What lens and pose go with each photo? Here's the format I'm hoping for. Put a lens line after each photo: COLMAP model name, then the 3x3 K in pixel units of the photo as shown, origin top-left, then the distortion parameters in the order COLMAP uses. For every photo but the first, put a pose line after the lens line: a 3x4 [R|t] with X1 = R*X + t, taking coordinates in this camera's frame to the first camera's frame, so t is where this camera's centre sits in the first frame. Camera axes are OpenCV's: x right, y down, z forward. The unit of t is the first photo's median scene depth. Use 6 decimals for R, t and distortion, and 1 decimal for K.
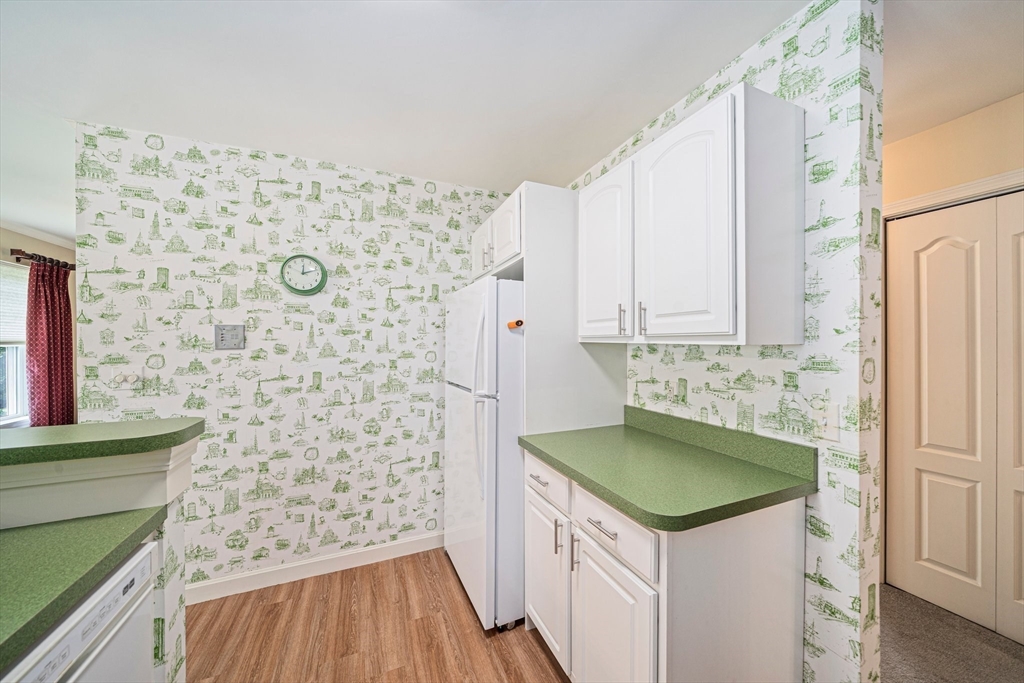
lens RADIAL K [[356.4, 0, 517.1], [0, 356.4, 345.0], [0, 0, 1]] dist [-0.008272, 0.001155]
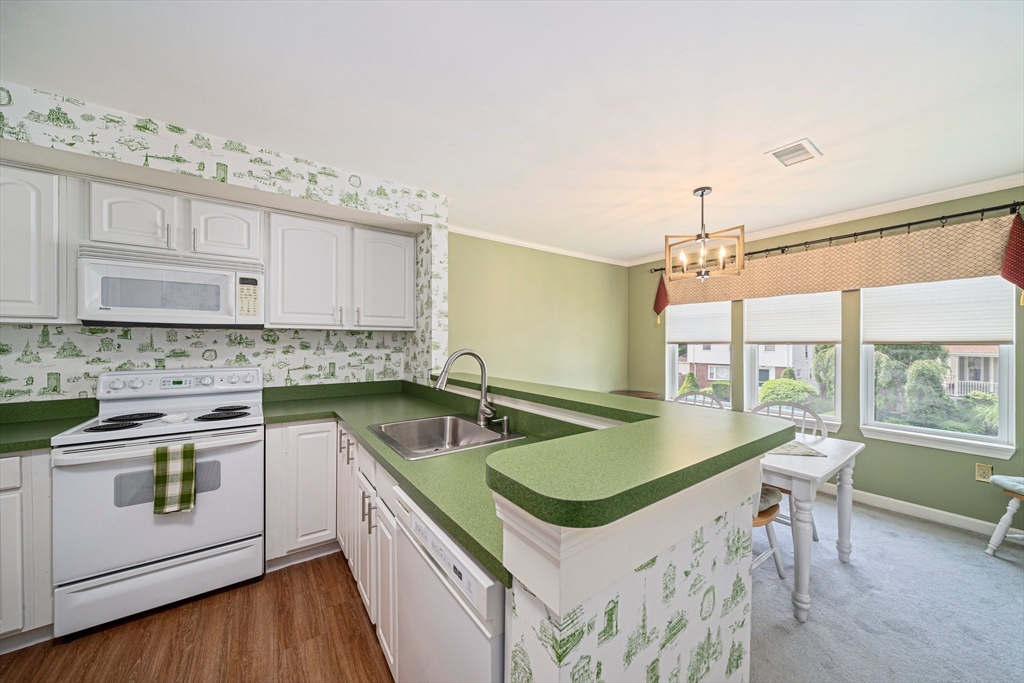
lens RADIAL K [[356.4, 0, 511.0], [0, 356.4, 344.1], [0, 0, 1]] dist [-0.008272, 0.001155]
pose [[-0.978778, 0.000318, -0.204925, -0.392195], [-0.001550, 0.999959, 0.008956, -0.000857], [0.204920, 0.009084, -0.978737, 0.775468]]
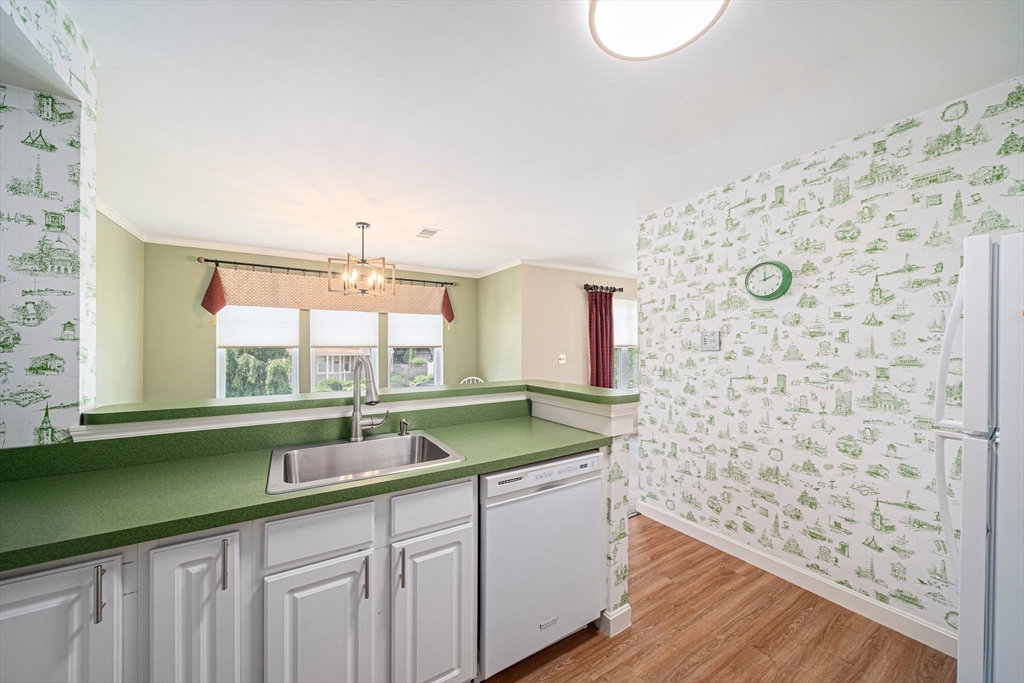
lens RADIAL K [[356.4, 0, 516.6], [0, 356.4, 346.0], [0, 0, 1]] dist [-0.008272, 0.001155]
pose [[0.163381, 0.000694, -0.986563, 0.325129], [-0.003872, 0.999993, 0.000062, -0.002462], [0.986555, 0.003810, 0.163382, 0.105133]]
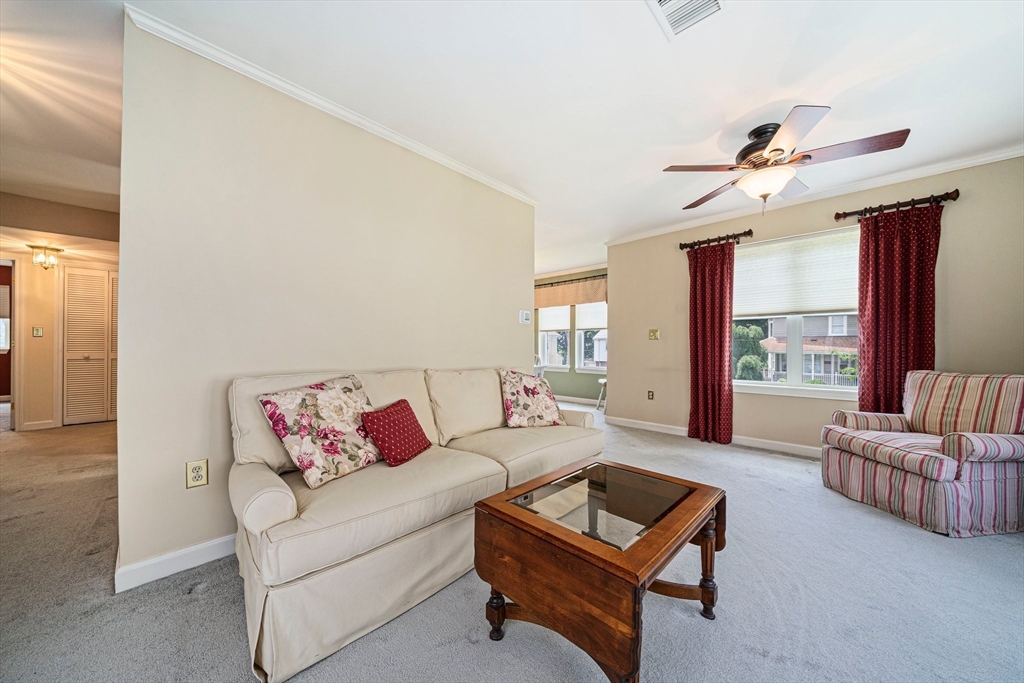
lens RADIAL K [[356.4, 0, 516.9], [0, 356.4, 346.8], [0, 0, 1]] dist [-0.008272, 0.001155]
pose [[-0.920100, -0.004462, -0.391659, -0.350497], [-0.006826, 0.999966, 0.004644, 0.145577], [0.391625, 0.006947, -0.920099, 2.370076]]
